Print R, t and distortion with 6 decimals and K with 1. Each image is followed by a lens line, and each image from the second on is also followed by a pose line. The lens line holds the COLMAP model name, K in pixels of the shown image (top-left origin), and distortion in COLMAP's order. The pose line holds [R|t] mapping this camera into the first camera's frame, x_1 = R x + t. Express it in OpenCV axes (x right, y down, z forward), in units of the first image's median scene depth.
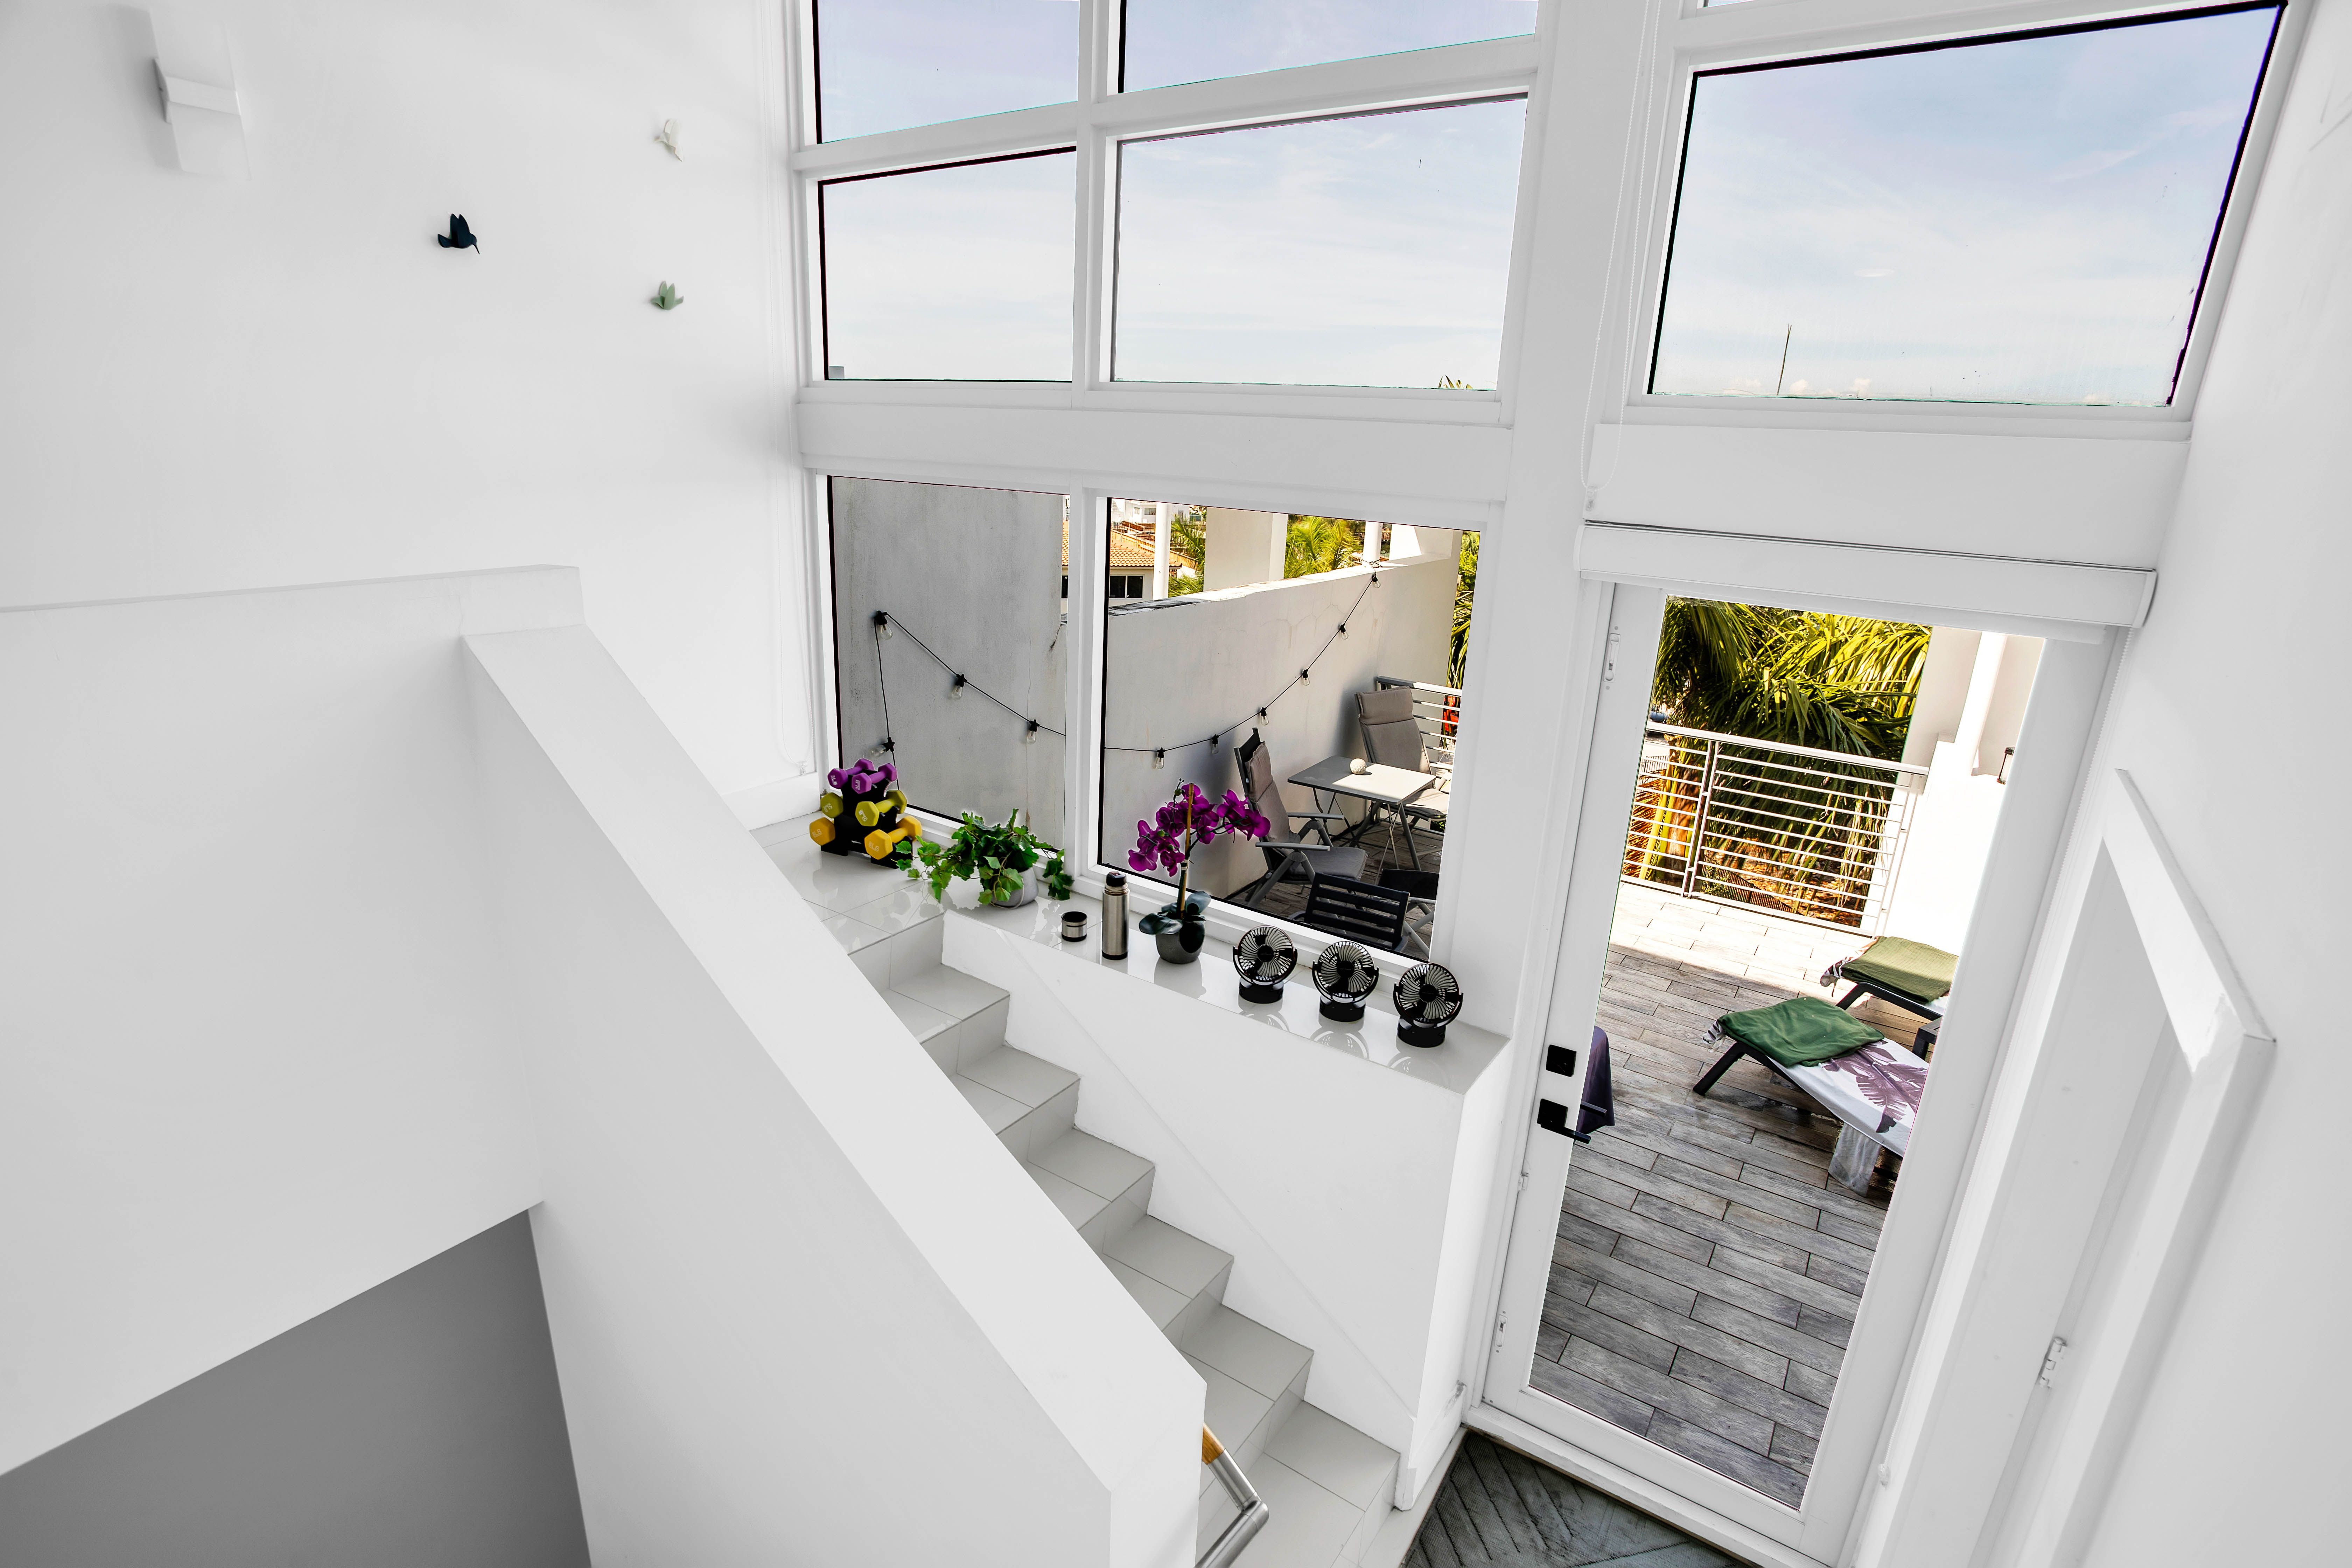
lens RADIAL K [[1165.2, 0, 1180.8], [0, 1165.2, 781.6], [0, 0, 1]] dist [-0.075740, 0.034812]
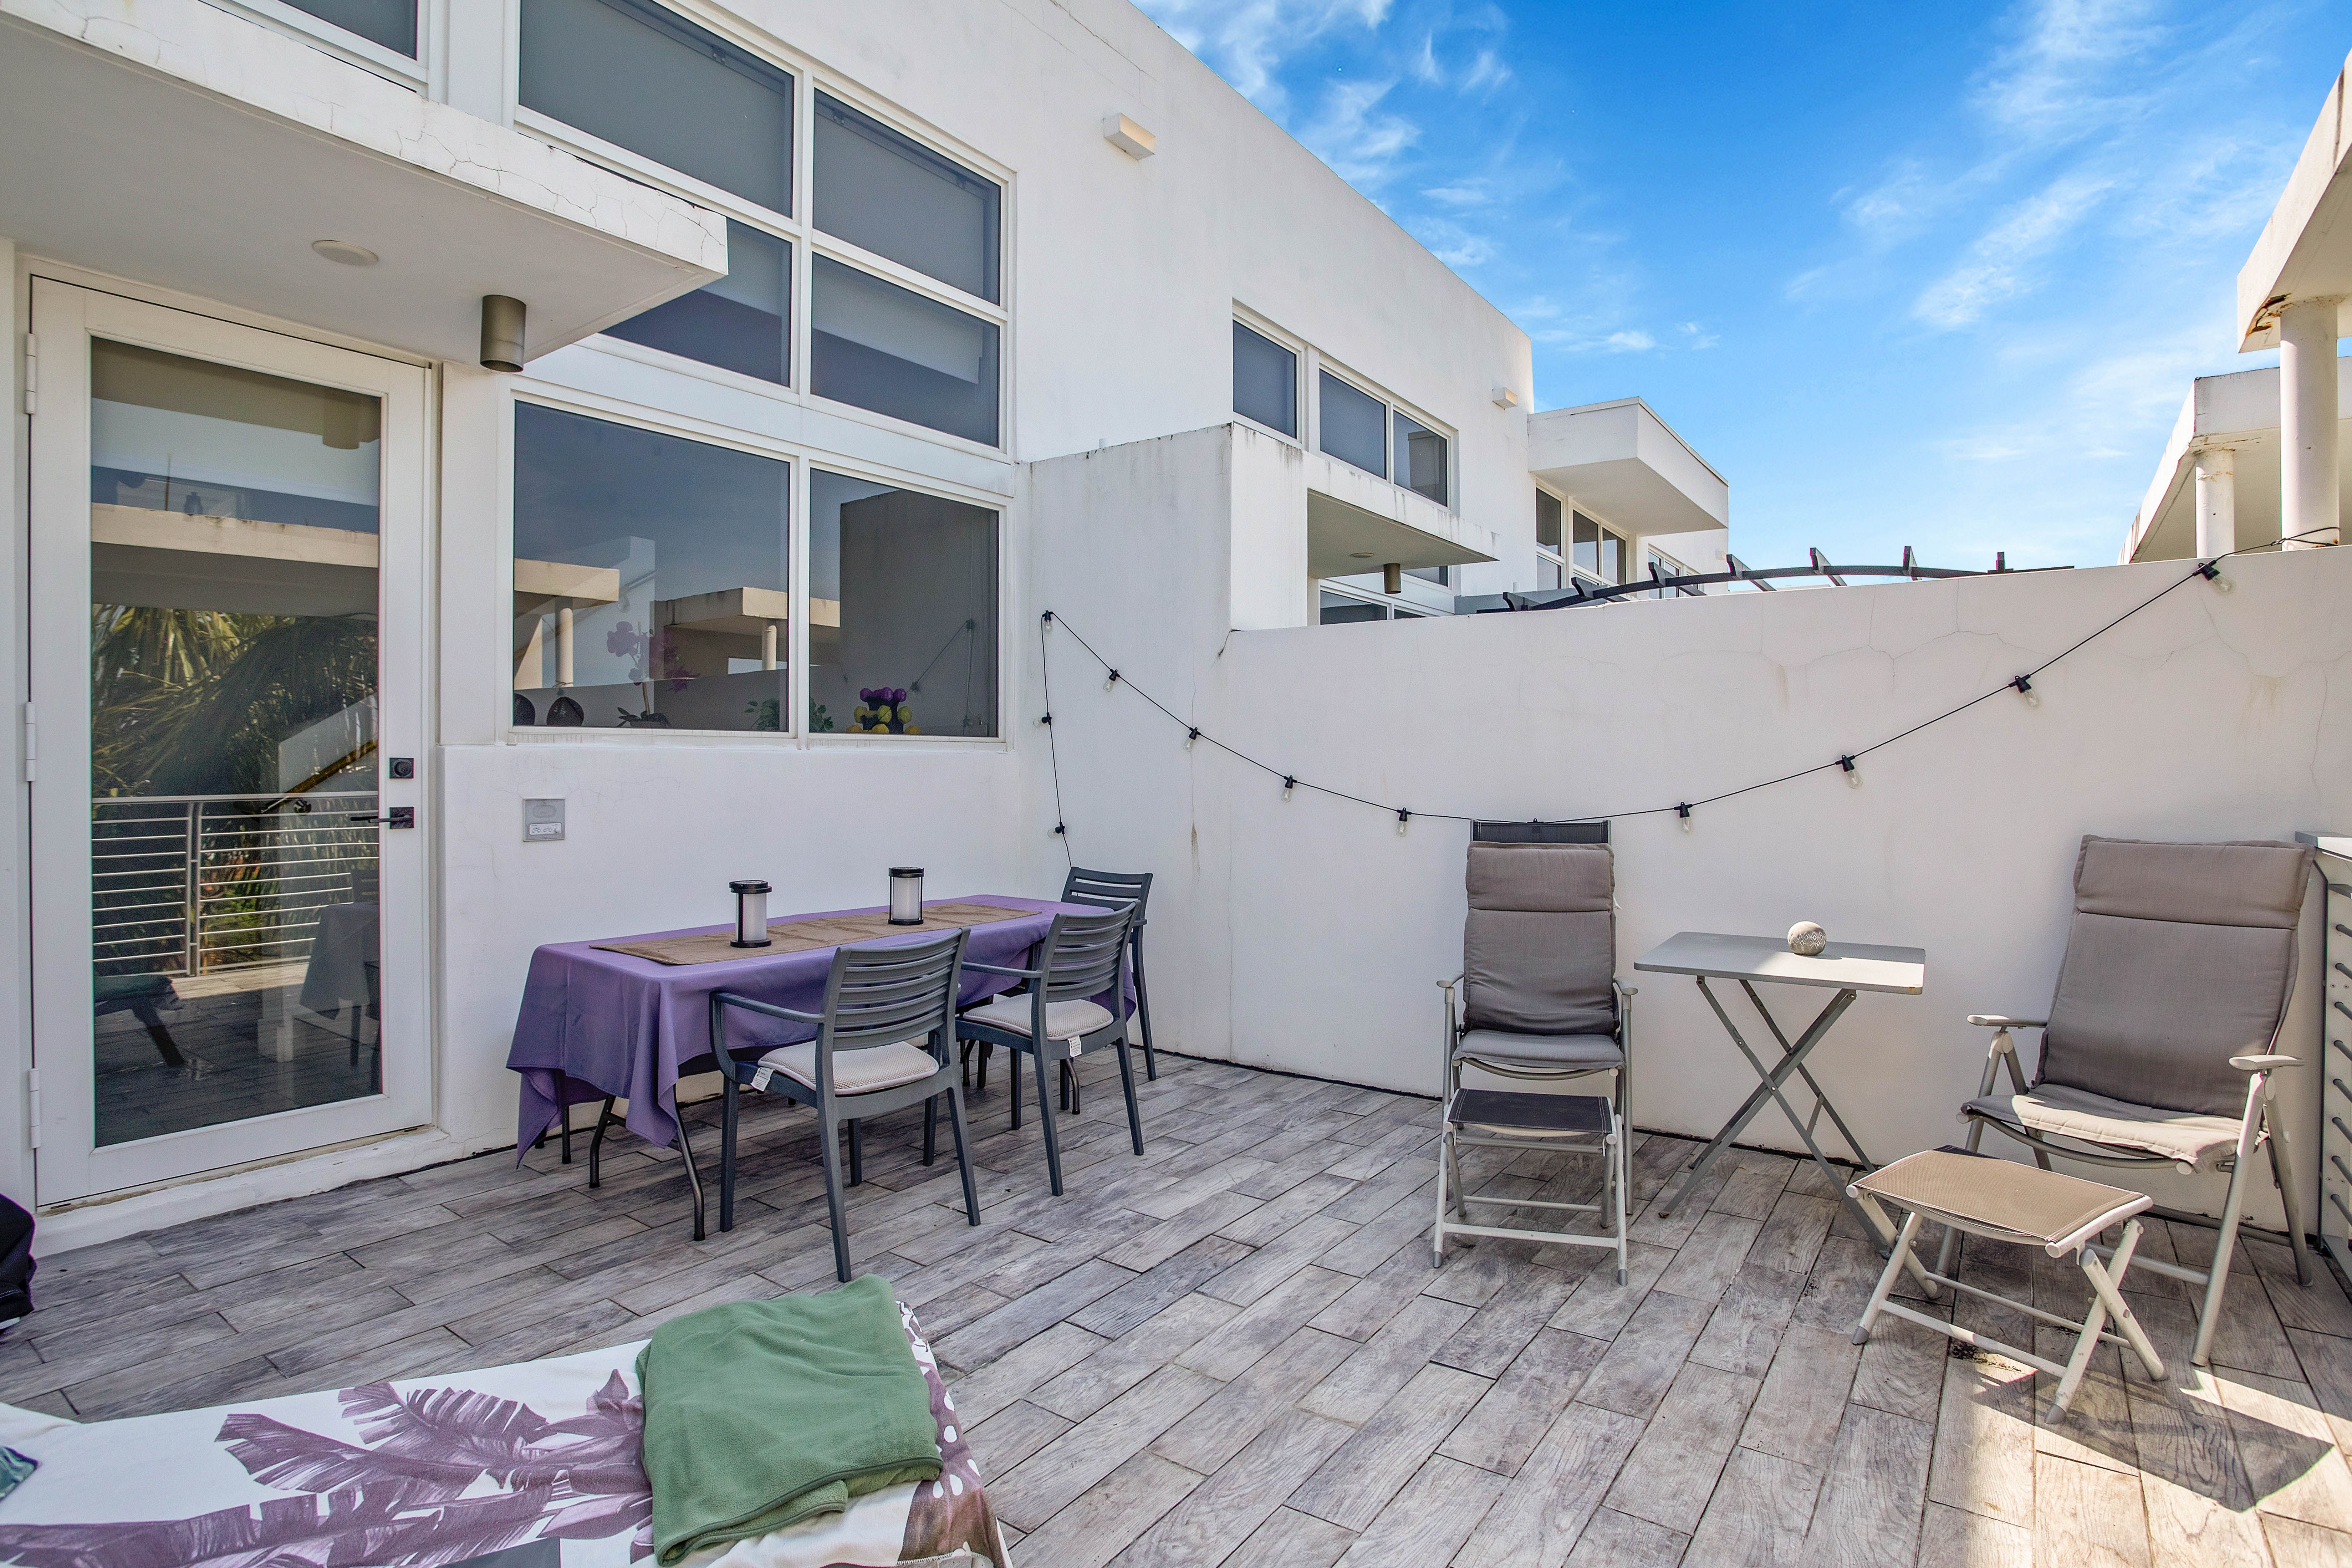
lens RADIAL K [[1196.0, 0, 1164.6], [0, 1196.0, 791.4], [0, 0, 1]] dist [0.000120, 0.000082]
pose [[-0.057984, -0.016401, -0.998183, 1.049840], [-0.293029, 0.956103, 0.001312, 0.007145], [0.954344, 0.292573, -0.060245, 1.245604]]
